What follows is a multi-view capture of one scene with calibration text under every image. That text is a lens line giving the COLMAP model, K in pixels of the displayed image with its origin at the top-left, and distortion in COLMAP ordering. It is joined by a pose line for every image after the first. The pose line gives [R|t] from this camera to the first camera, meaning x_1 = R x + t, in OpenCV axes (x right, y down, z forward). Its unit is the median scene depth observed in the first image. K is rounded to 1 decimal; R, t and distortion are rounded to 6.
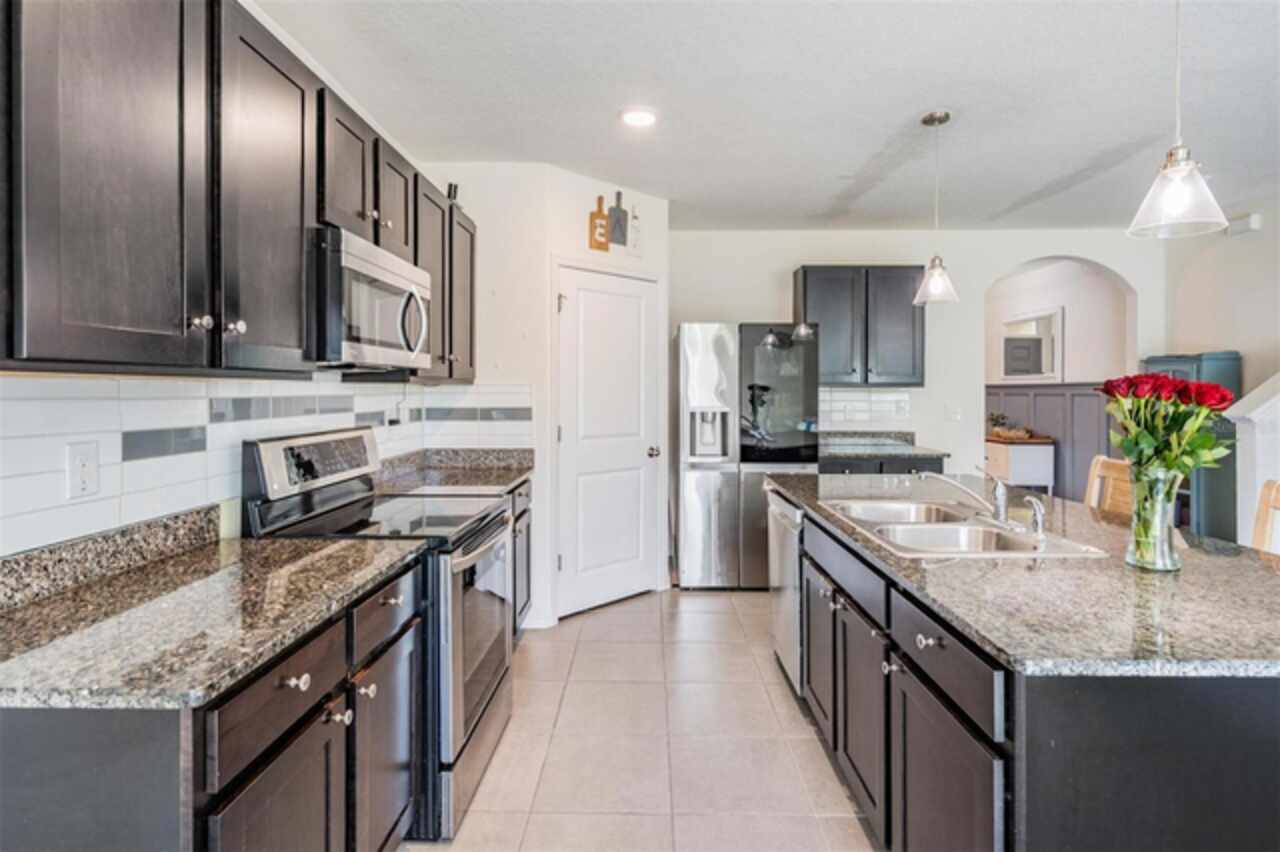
lens RADIAL K [[634.0, 0, 637.5], [0, 634.0, 399.3], [0, 0, 1]] dist [0.002323, 0.000569]
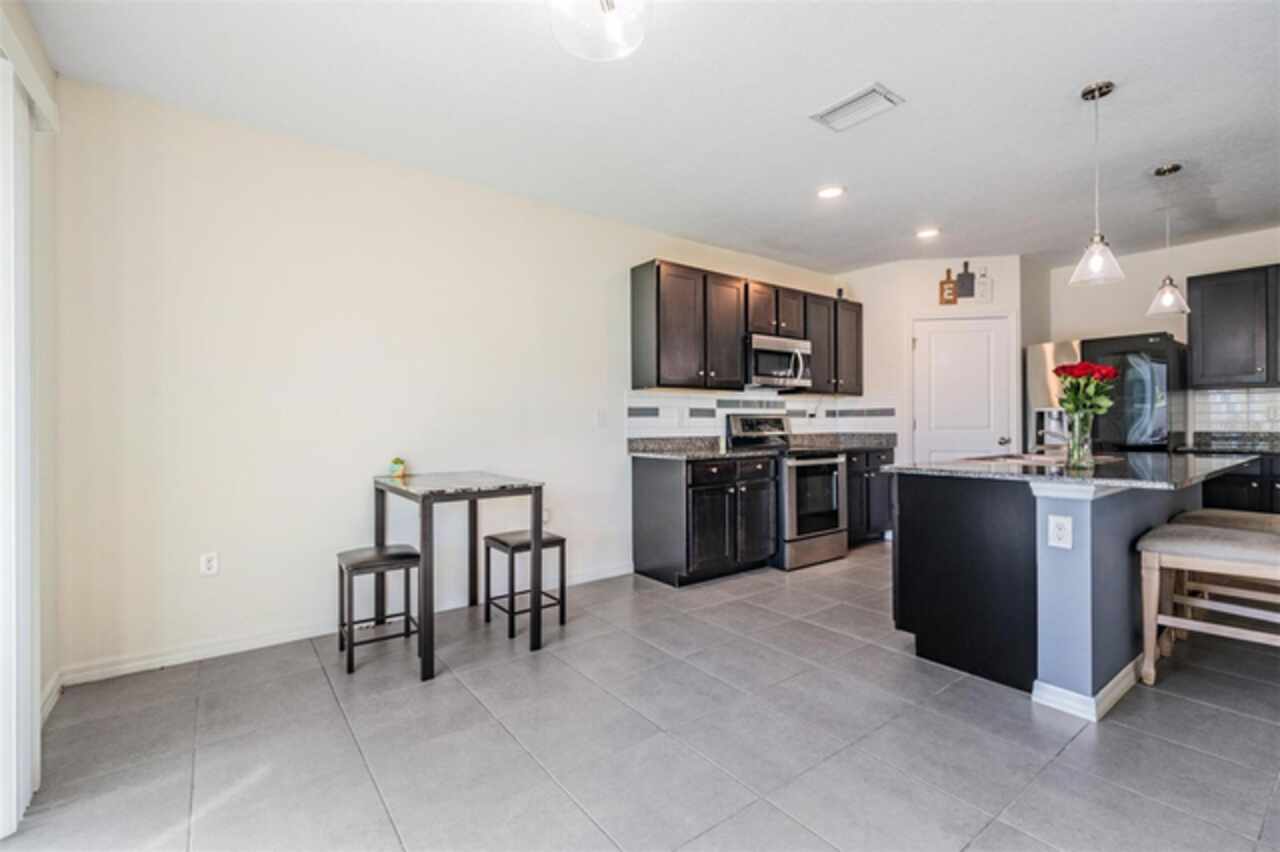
lens RADIAL K [[560.4, 0, 640.0], [0, 560.4, 426.0], [0, 0, 1]] dist [0.002198, 0.000361]
pose [[0.622799, -0.000629, -0.782381, 0.697141], [-0.004932, 0.999977, -0.004730, 0.085876], [0.782366, 0.006804, 0.622782, -0.540147]]
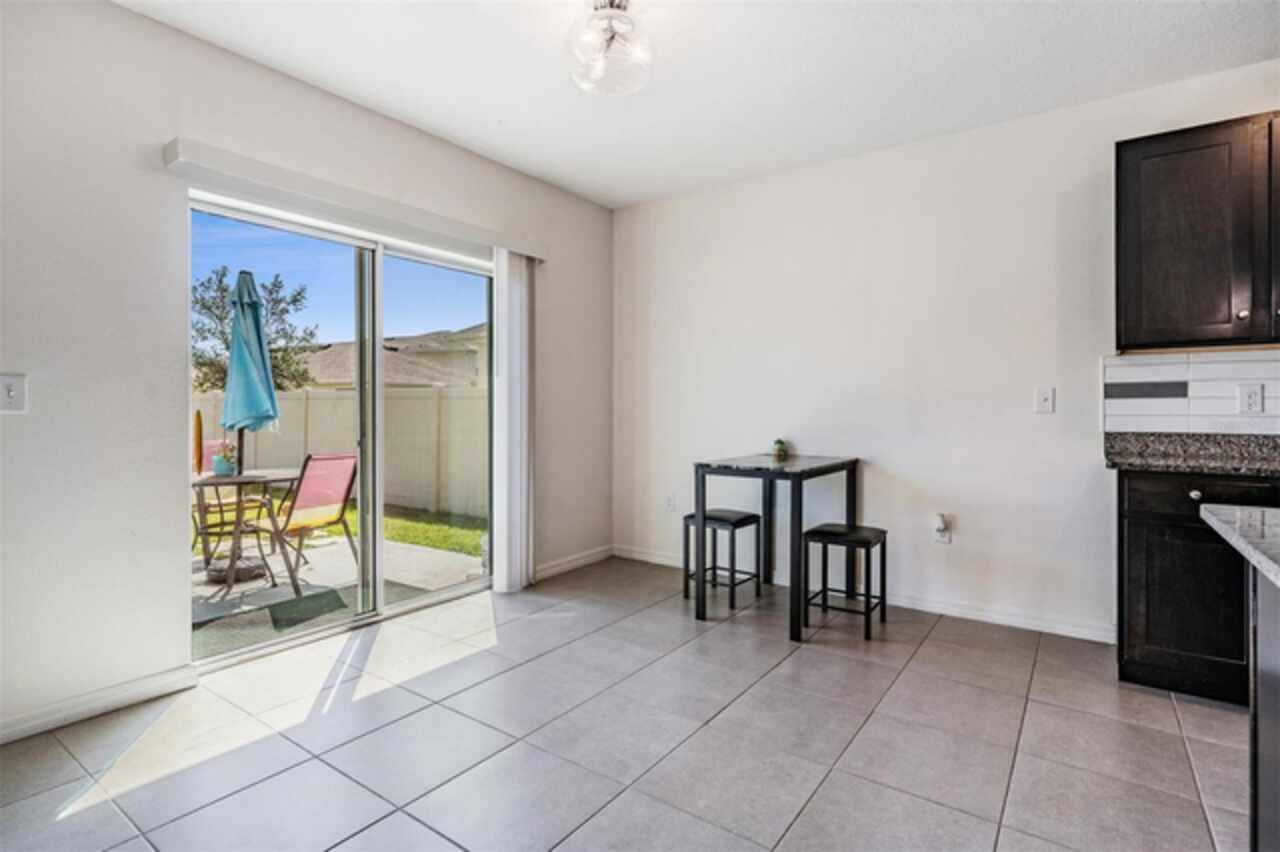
lens RADIAL K [[634.0, 0, 637.5], [0, 634.0, 399.3], [0, 0, 1]] dist [0.002323, 0.000569]
pose [[-0.564278, -0.013602, -0.825473, 0.858016], [-0.009991, 0.999904, -0.009647, 0.075075], [0.825524, 0.002803, -0.564360, 0.281782]]
